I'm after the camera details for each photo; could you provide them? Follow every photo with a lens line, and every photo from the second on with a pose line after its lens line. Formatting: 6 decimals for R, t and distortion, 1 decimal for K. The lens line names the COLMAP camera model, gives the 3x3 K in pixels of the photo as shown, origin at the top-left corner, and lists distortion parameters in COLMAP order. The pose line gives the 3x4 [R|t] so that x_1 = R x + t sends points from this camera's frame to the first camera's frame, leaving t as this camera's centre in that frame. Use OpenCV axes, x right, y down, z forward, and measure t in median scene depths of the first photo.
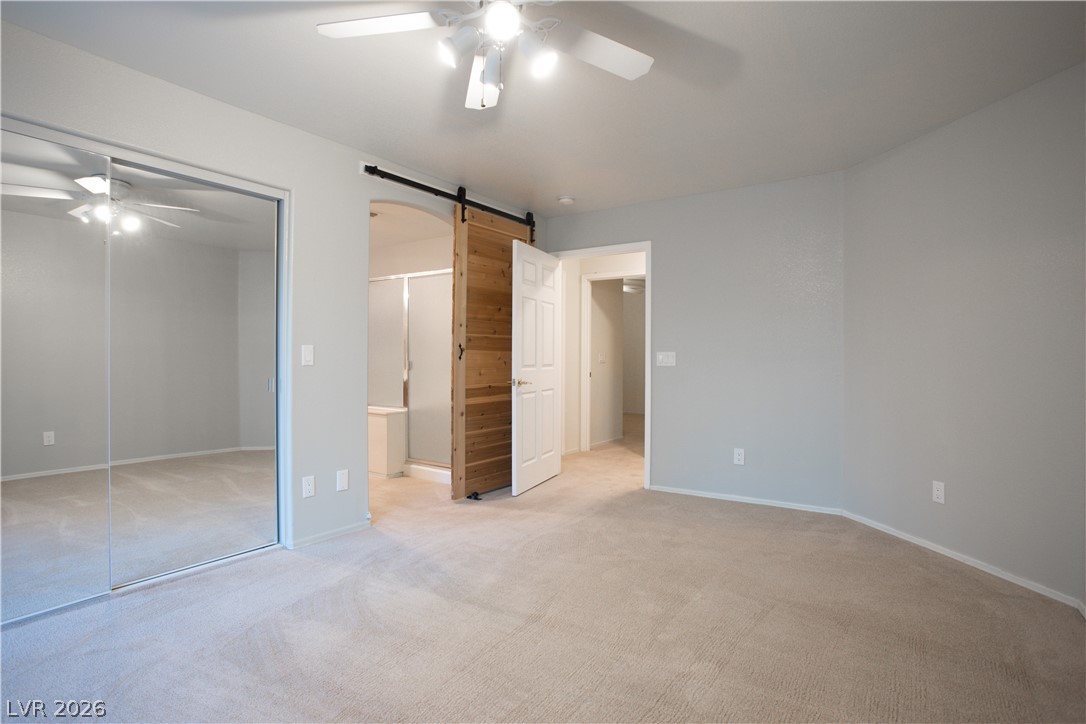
lens RADIAL K [[532.8, 0, 501.7], [0, 532.8, 360.2], [0, 0, 1]] dist [-0.046004, 0.008638]
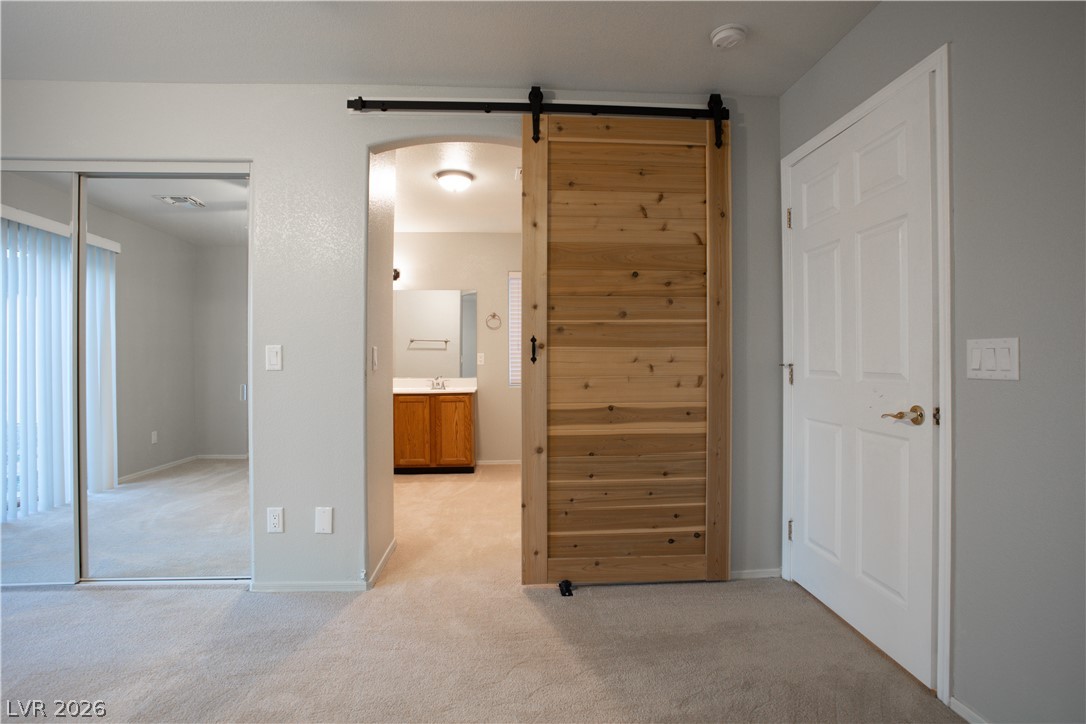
lens RADIAL K [[532.8, 0, 545.0], [0, 532.8, 359.7], [0, 0, 1]] dist [-0.046004, 0.008638]
pose [[0.672305, -0.005447, -0.740255, 0.387844], [0.001406, 0.999981, -0.006082, -0.000230], [0.740273, 0.003048, 0.672299, 0.585591]]
